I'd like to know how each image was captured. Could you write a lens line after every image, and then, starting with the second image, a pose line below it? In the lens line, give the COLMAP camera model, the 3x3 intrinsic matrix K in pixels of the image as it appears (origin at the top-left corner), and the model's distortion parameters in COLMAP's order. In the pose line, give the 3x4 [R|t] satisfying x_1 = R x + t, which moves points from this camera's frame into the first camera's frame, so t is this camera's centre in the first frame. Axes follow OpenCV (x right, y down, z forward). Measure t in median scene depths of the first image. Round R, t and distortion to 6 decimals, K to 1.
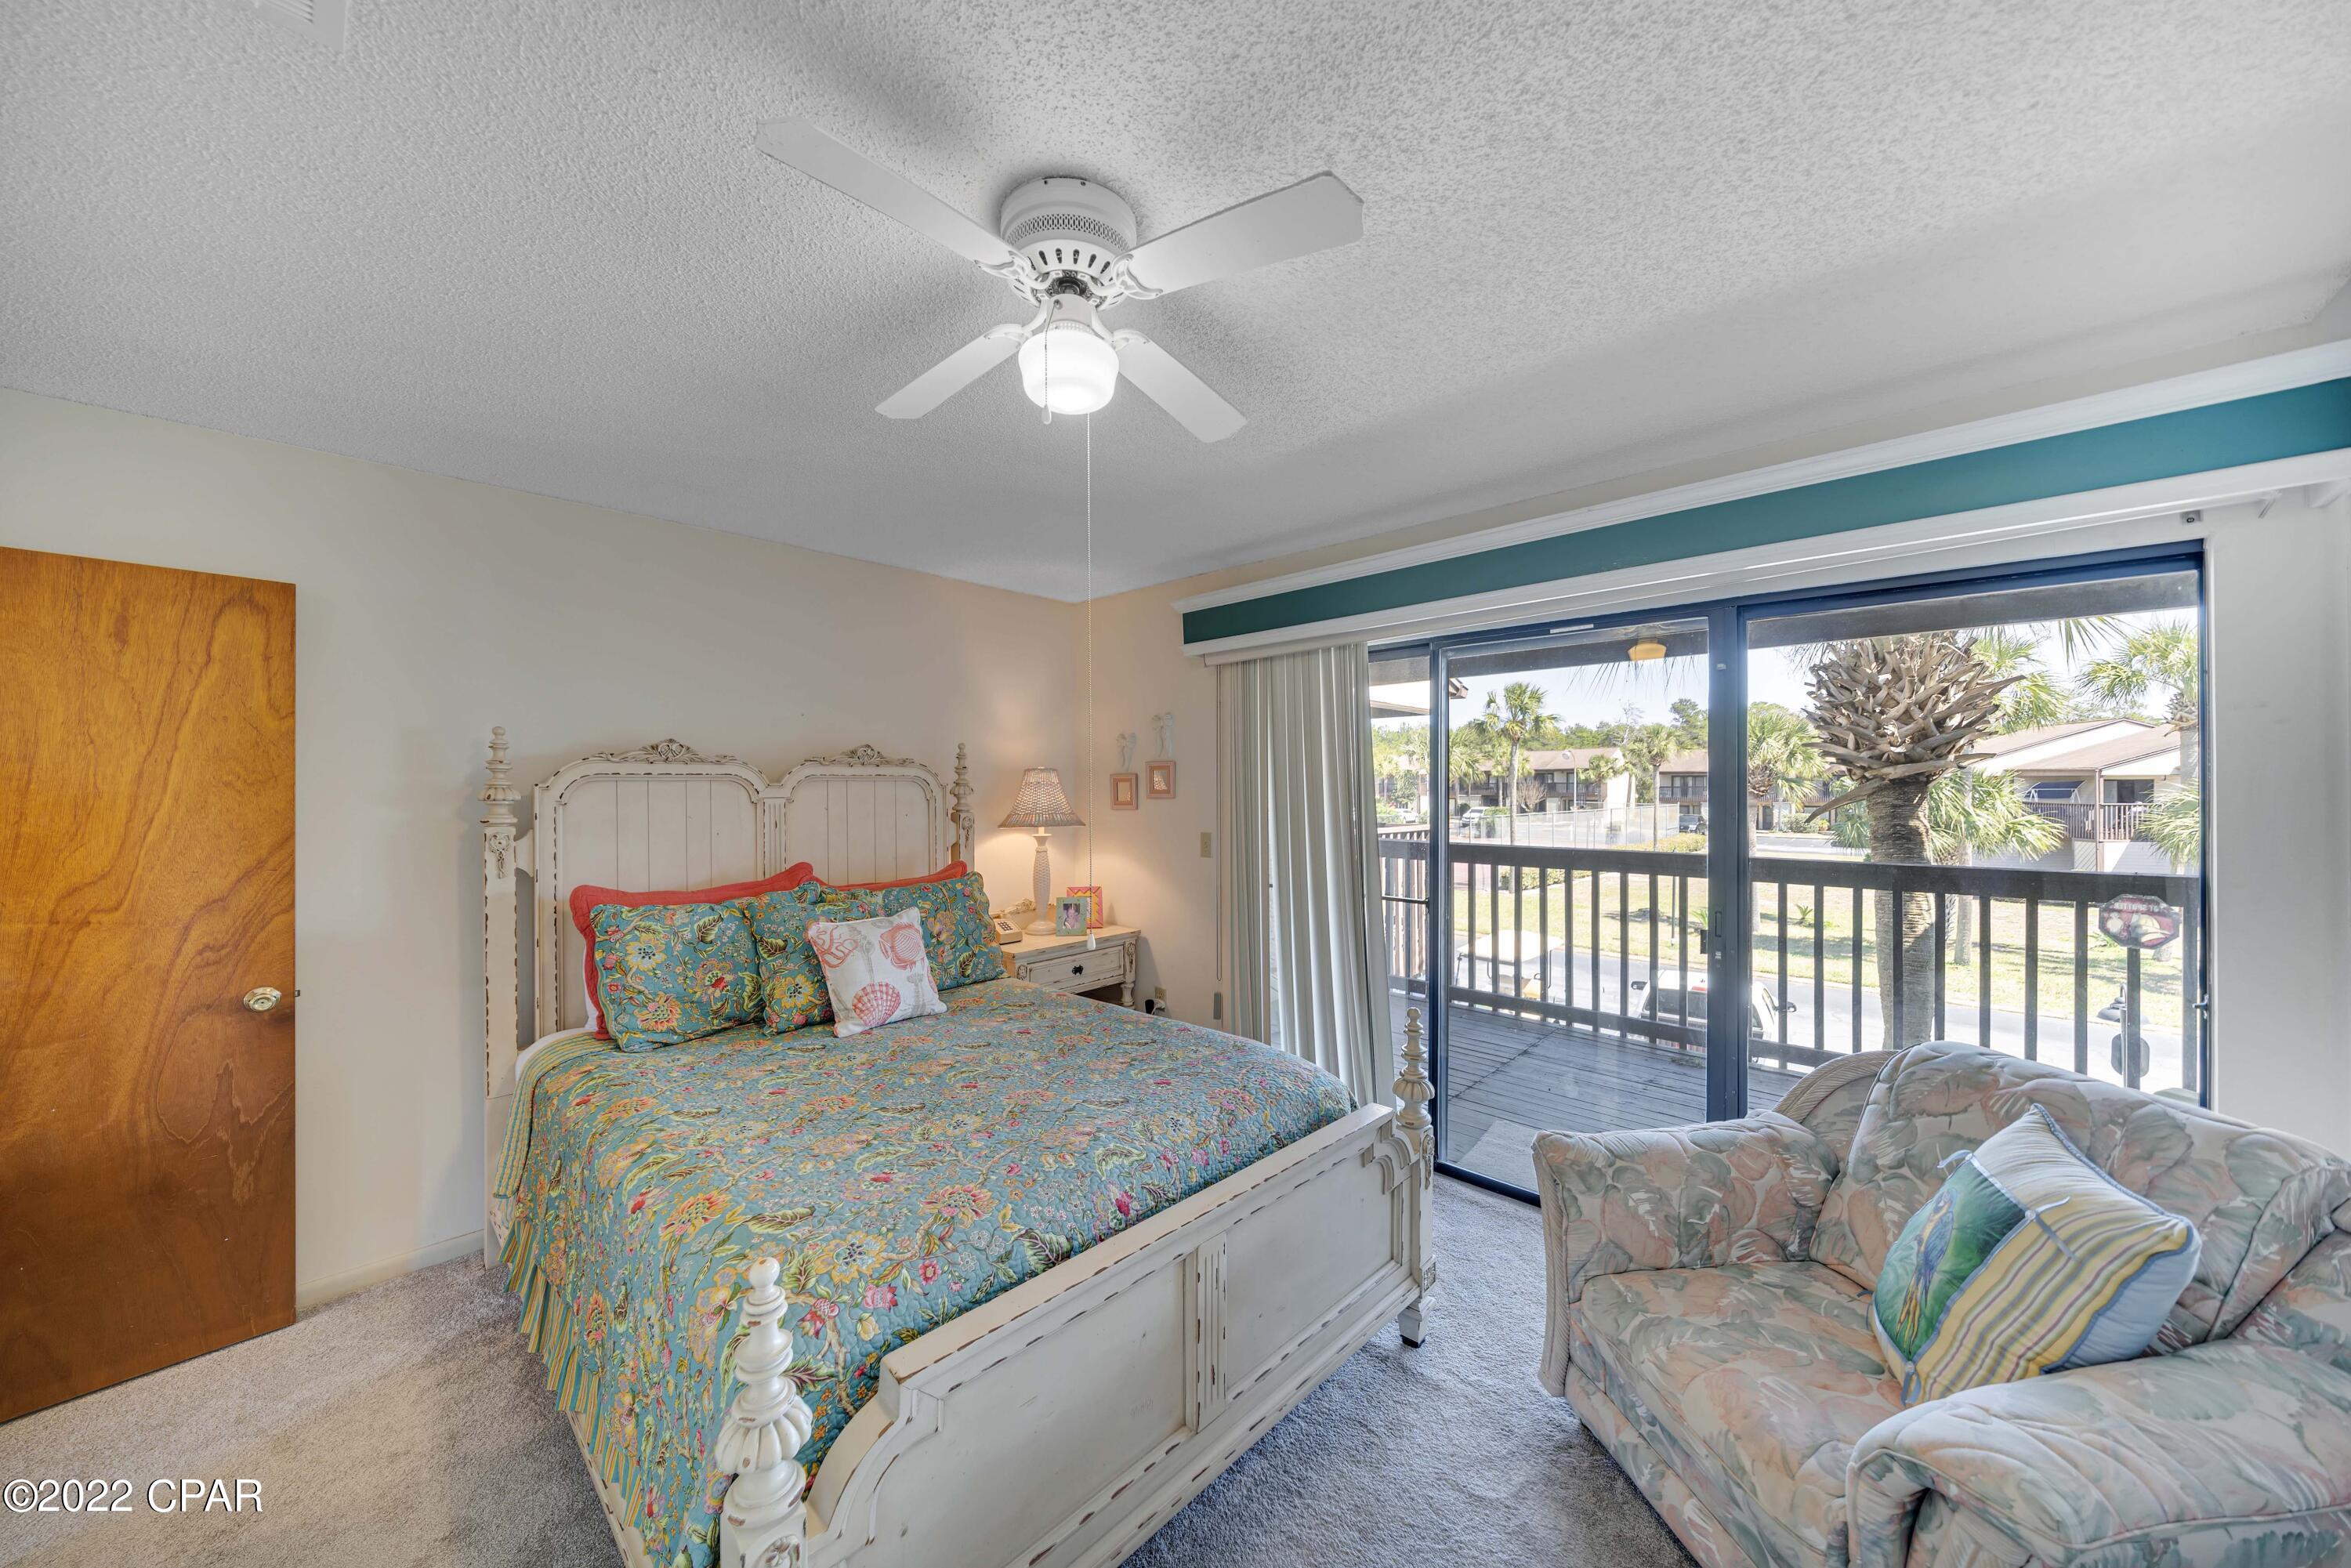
lens RADIAL K [[816.5, 0, 1163.9], [0, 816.5, 785.3], [0, 0, 1]] dist [-0.004485, 0.000021]
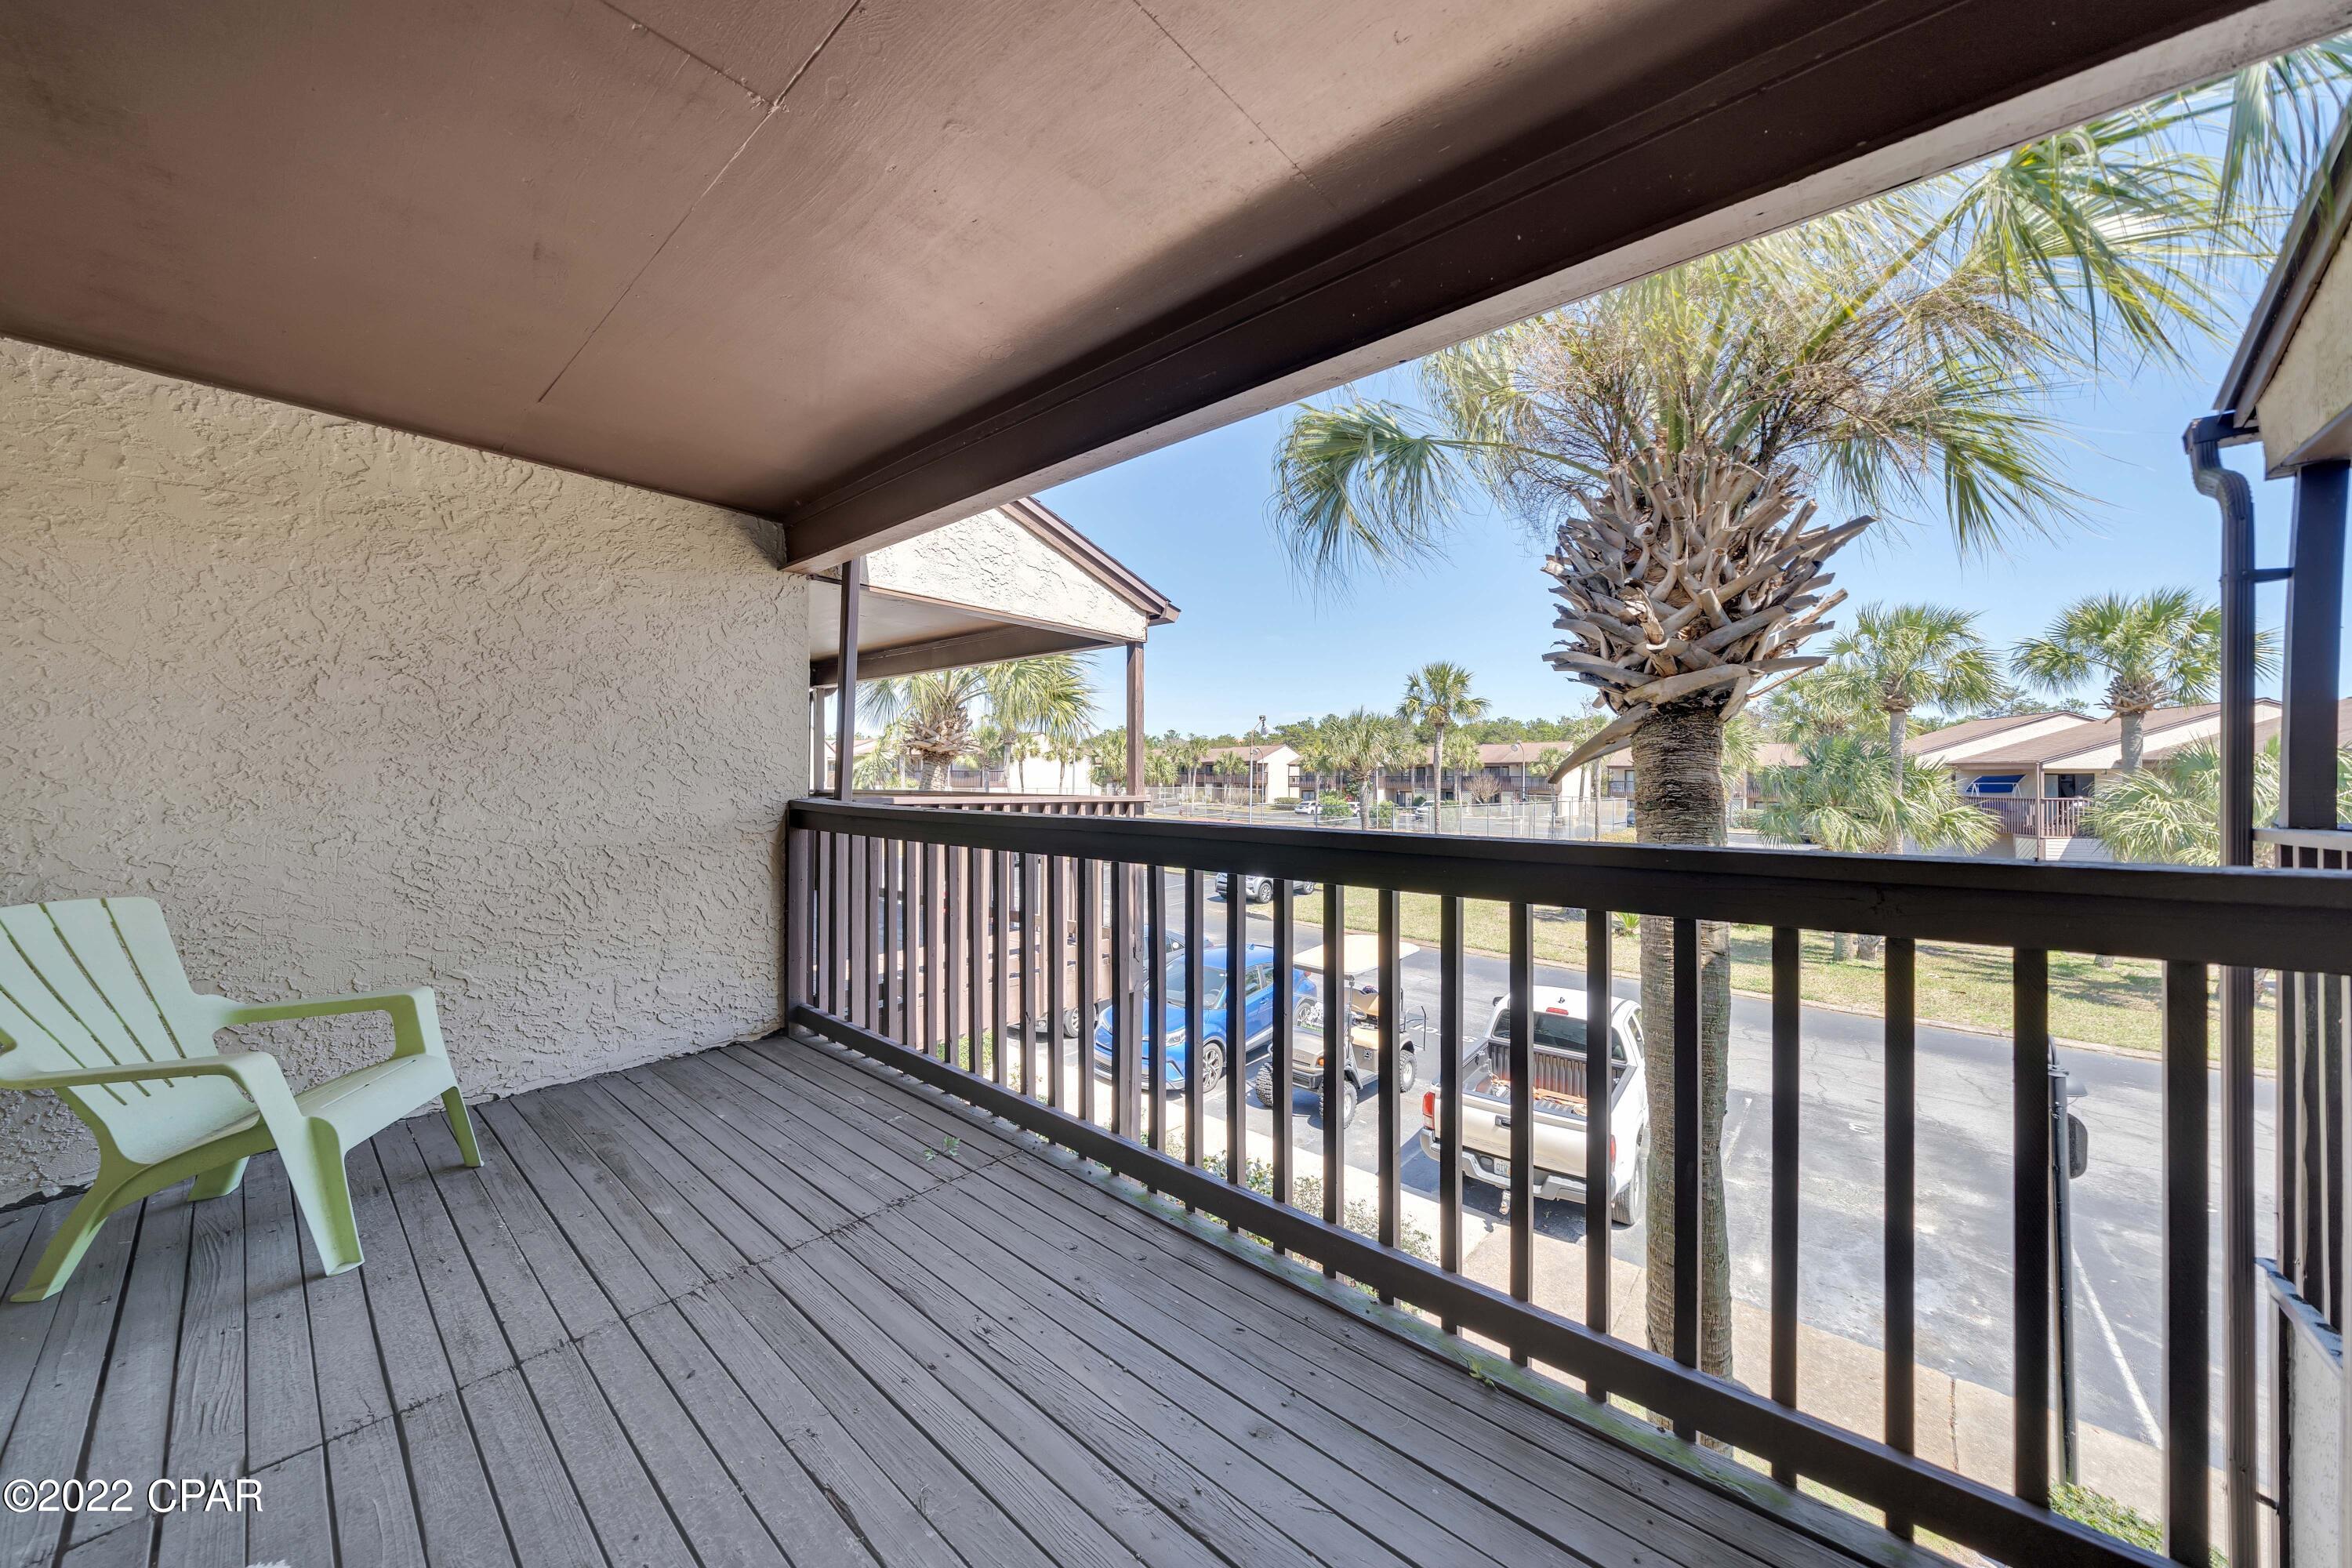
lens RADIAL K [[816.3, 0, 1163.9], [0, 816.3, 768.8], [0, 0, 1]] dist [-0.002895, -0.000114]
pose [[0.999469, 0.008289, 0.031510, 0.109193], [-0.007929, 0.999902, -0.011548, 0.010251], [-0.031602, 0.011292, 0.999437, 0.089403]]
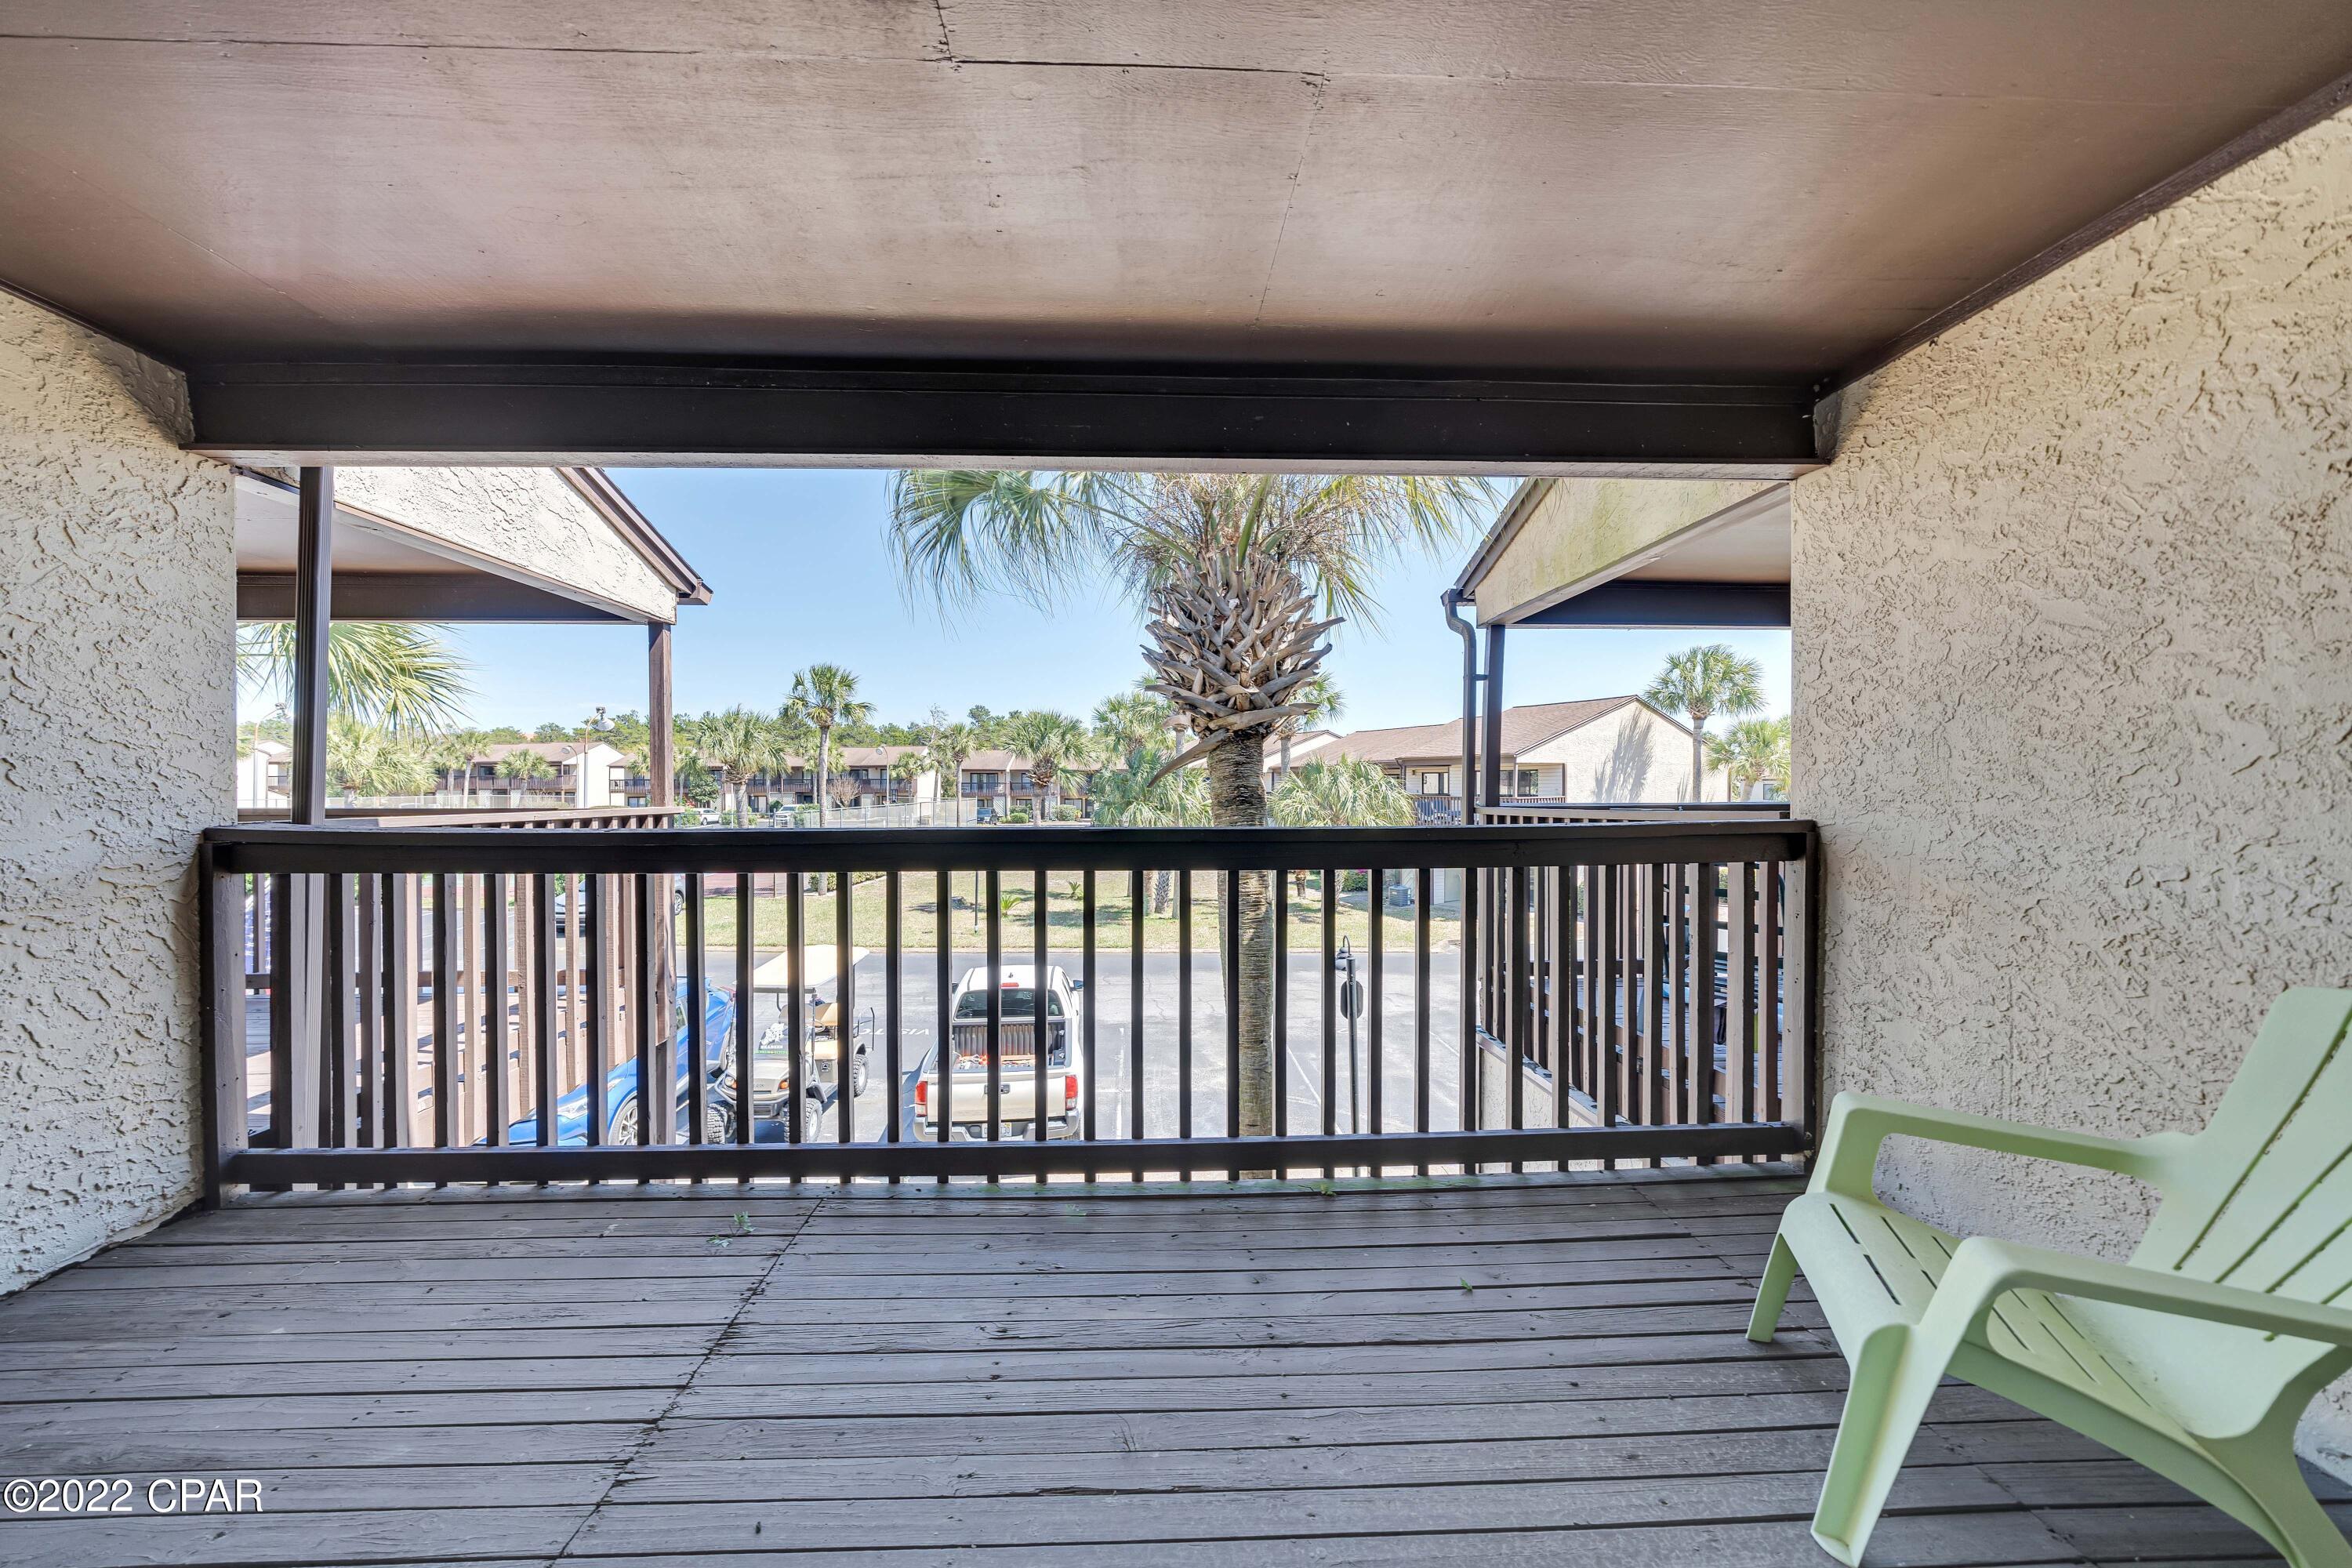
lens RADIAL K [[816.9, 0, 1164.4], [0, 816.9, 785.3], [0, 0, 1]] dist [-0.004485, 0.000021]
pose [[0.702160, -0.001241, 0.712018, 0.054896], [-0.000380, 0.999998, 0.002117, 0.009712], [-0.712019, -0.001757, 0.702158, 0.100214]]
